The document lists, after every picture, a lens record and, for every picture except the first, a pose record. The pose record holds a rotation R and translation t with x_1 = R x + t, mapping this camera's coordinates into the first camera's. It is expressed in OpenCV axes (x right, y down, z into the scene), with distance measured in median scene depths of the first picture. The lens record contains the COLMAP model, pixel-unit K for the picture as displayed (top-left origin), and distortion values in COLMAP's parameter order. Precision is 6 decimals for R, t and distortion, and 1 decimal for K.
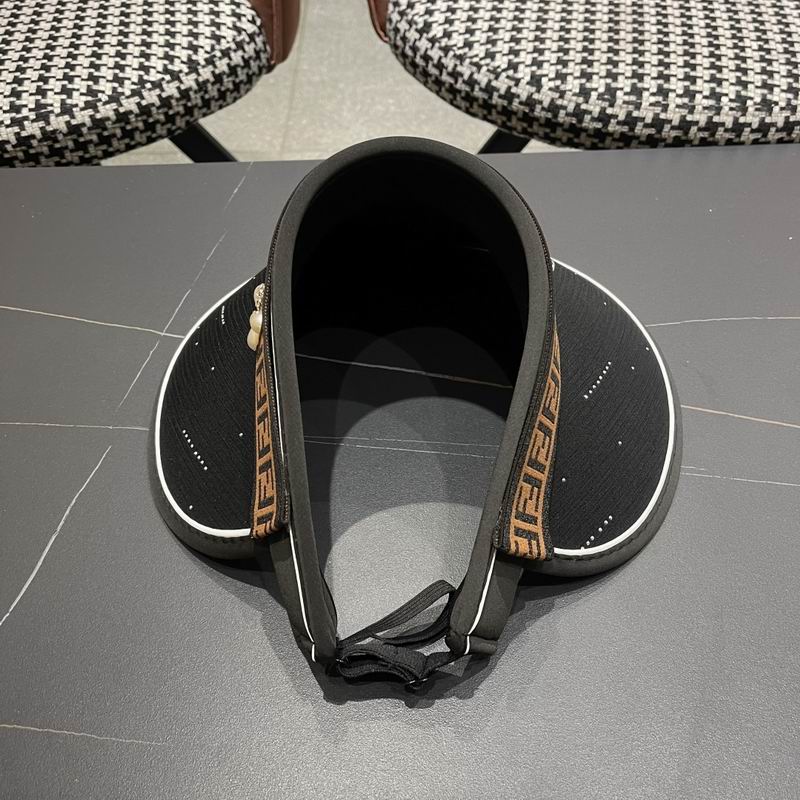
lens RADIAL K [[858.0, 0, 409.4], [0, 858.0, 410.7], [0, 0, 1]] dist [0.014064, 0.000000]
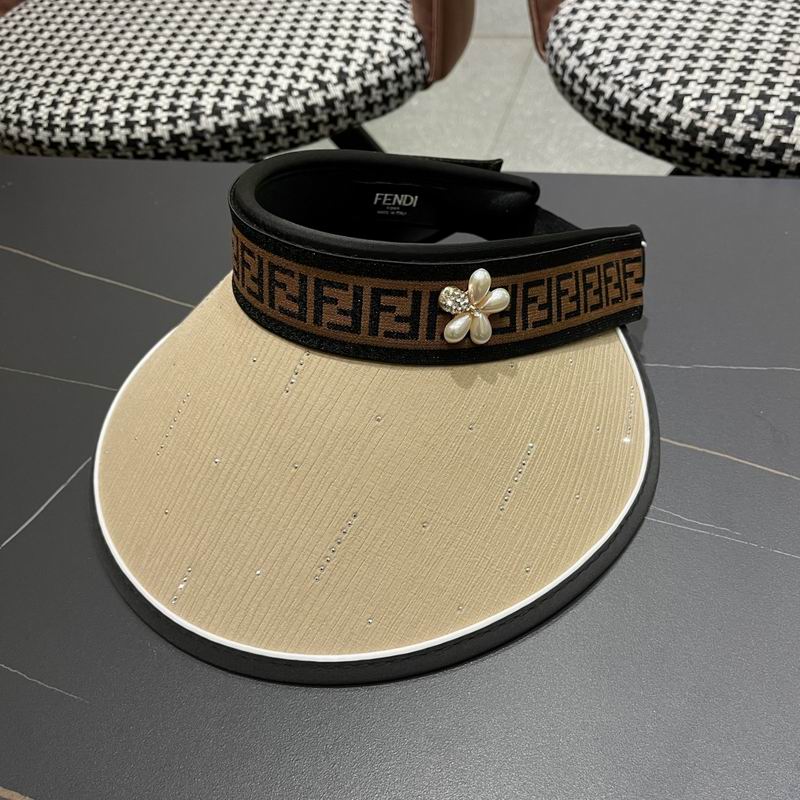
lens RADIAL K [[858.0, 0, 404.2], [0, 858.0, 407.6], [0, 0, 1]] dist [0.014064, 0.000000]
pose [[0.953406, 0.134417, -0.270090, 0.154688], [-0.148839, 0.988292, -0.033548, 0.012602], [0.262419, 0.072184, 0.962250, 0.064012]]
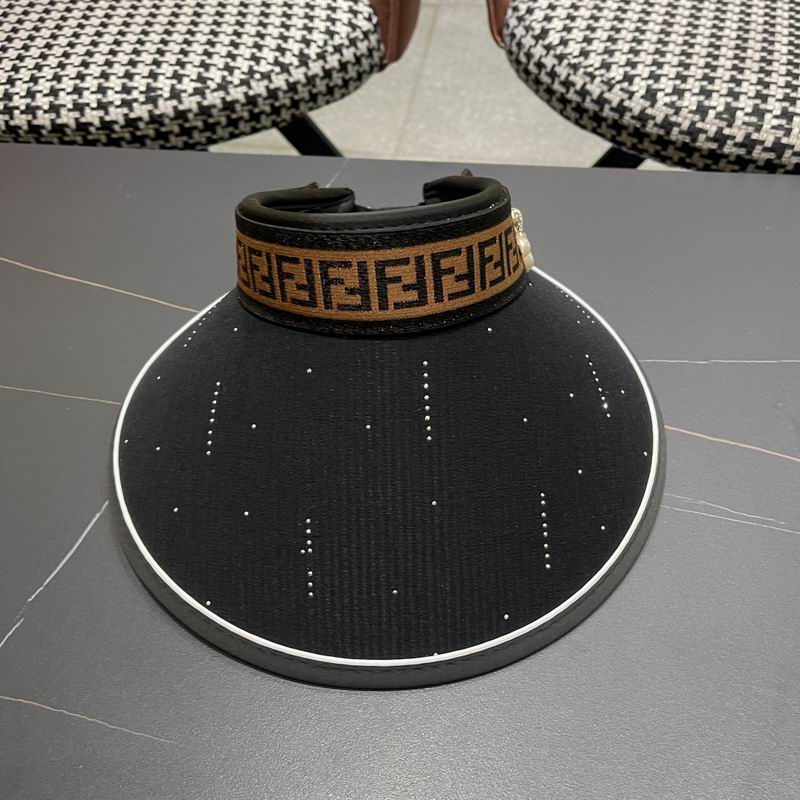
lens RADIAL K [[858.0, 0, 419.8], [0, 858.0, 408.8], [0, 0, 1]] dist [0.014064, 0.000000]
pose [[0.989413, 0.101334, -0.103891, 0.027016], [-0.102771, 0.994668, -0.008555, -0.003785], [0.102470, 0.019142, 0.994552, 0.032353]]
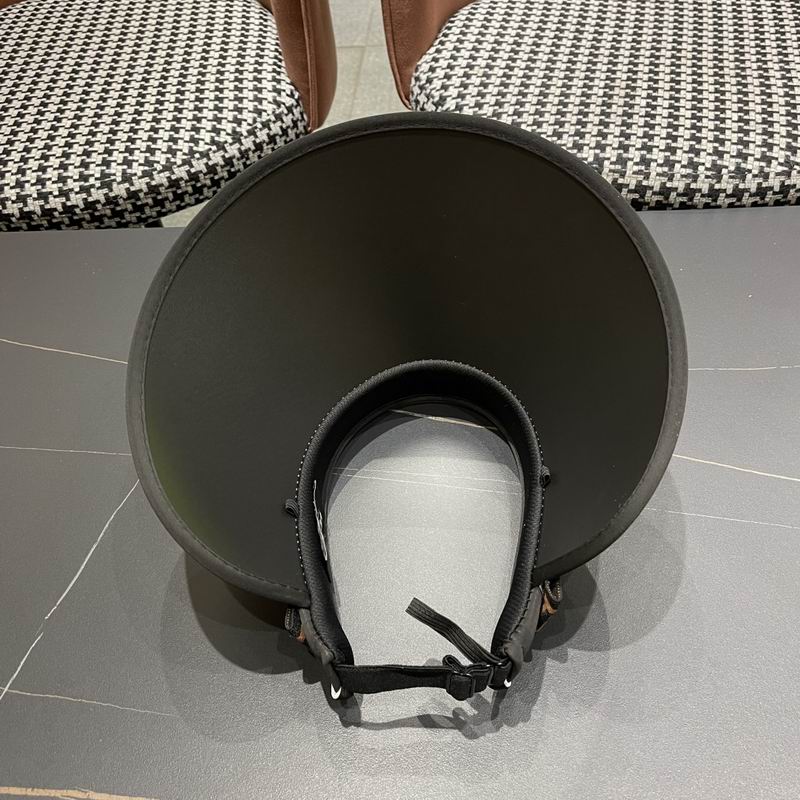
lens RADIAL K [[858.0, 0, 415.5], [0, 858.0, 405.0], [0, 0, 1]] dist [0.014064, 0.000000]
pose [[0.997136, 0.014477, -0.074235, 0.078574], [-0.016652, 0.999447, -0.028770, -0.016635], [0.073777, 0.029924, 0.996826, -0.114685]]
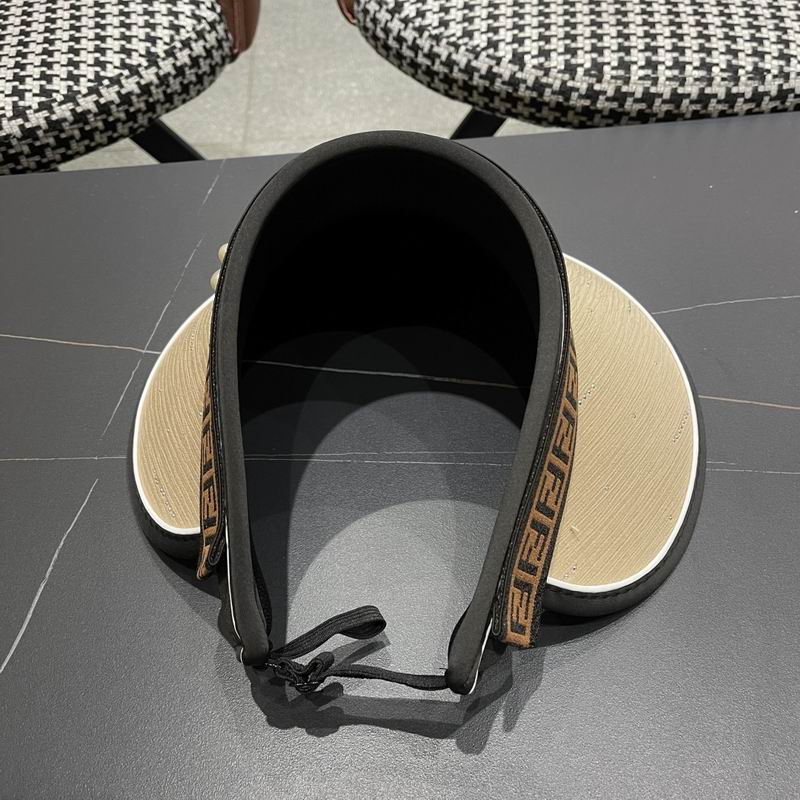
lens RADIAL K [[858.0, 0, 417.2], [0, 858.0, 403.2], [0, 0, 1]] dist [0.014064, 0.000000]
pose [[0.997225, -0.061610, 0.041797, -0.026801], [0.061042, 0.998027, 0.014730, -0.022792], [-0.042622, -0.012137, 0.999018, 0.046304]]
